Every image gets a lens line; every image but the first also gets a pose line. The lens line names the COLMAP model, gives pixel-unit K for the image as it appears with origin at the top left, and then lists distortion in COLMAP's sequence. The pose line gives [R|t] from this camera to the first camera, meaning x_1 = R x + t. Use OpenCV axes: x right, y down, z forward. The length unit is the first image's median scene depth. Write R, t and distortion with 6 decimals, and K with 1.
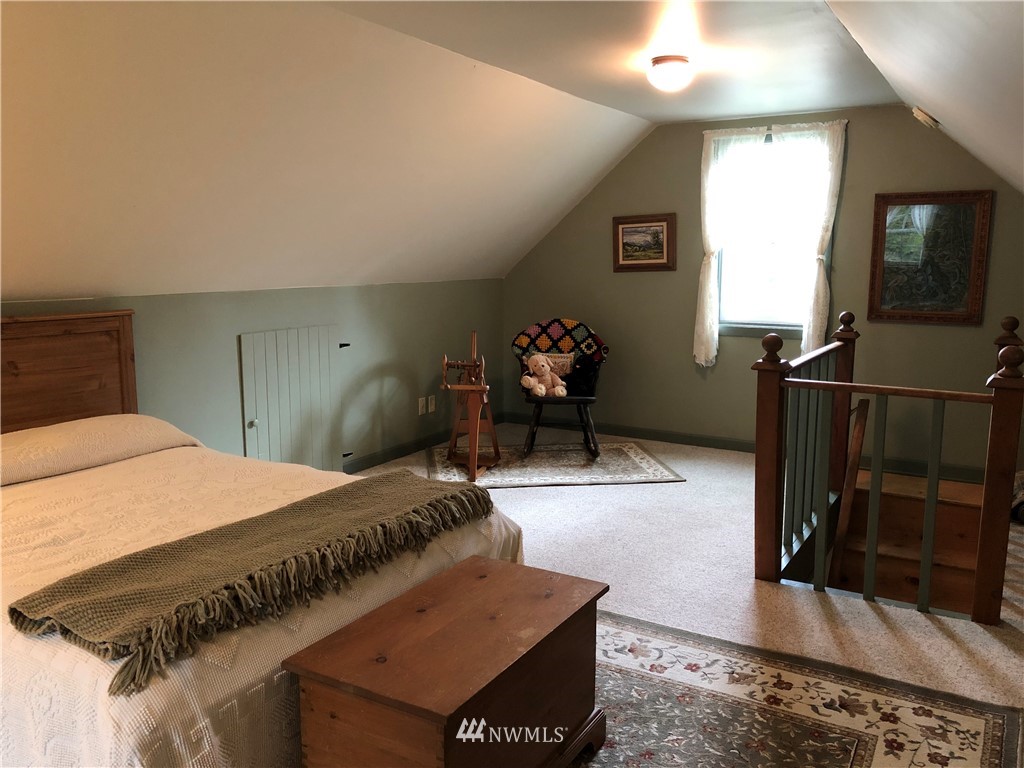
lens RADIAL K [[840.5, 0, 509.7], [0, 840.5, 383.5], [0, 0, 1]] dist [0.051216, -0.023651]
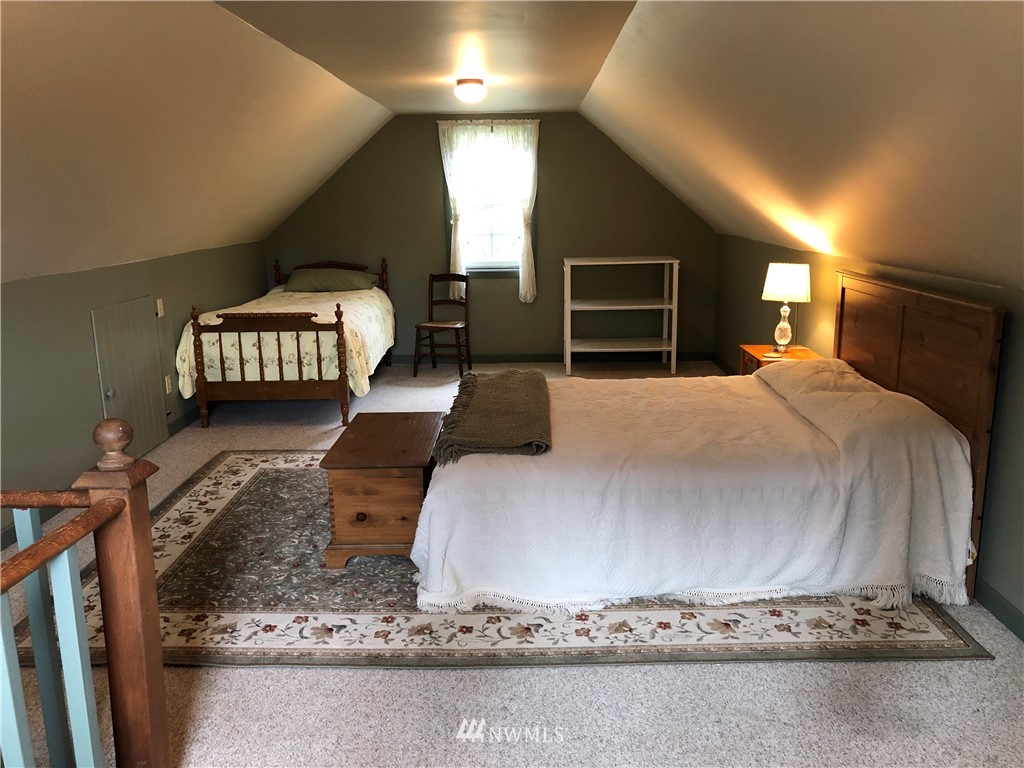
lens RADIAL K [[840.5, 0, 511.0], [0, 840.5, 380.8], [0, 0, 1]] dist [0.051216, -0.023651]
pose [[-0.871918, 0.118363, -0.475130, 0.427815], [-0.065275, 0.933586, 0.352359, -0.368418], [0.485281, 0.338243, -0.806284, 1.934264]]
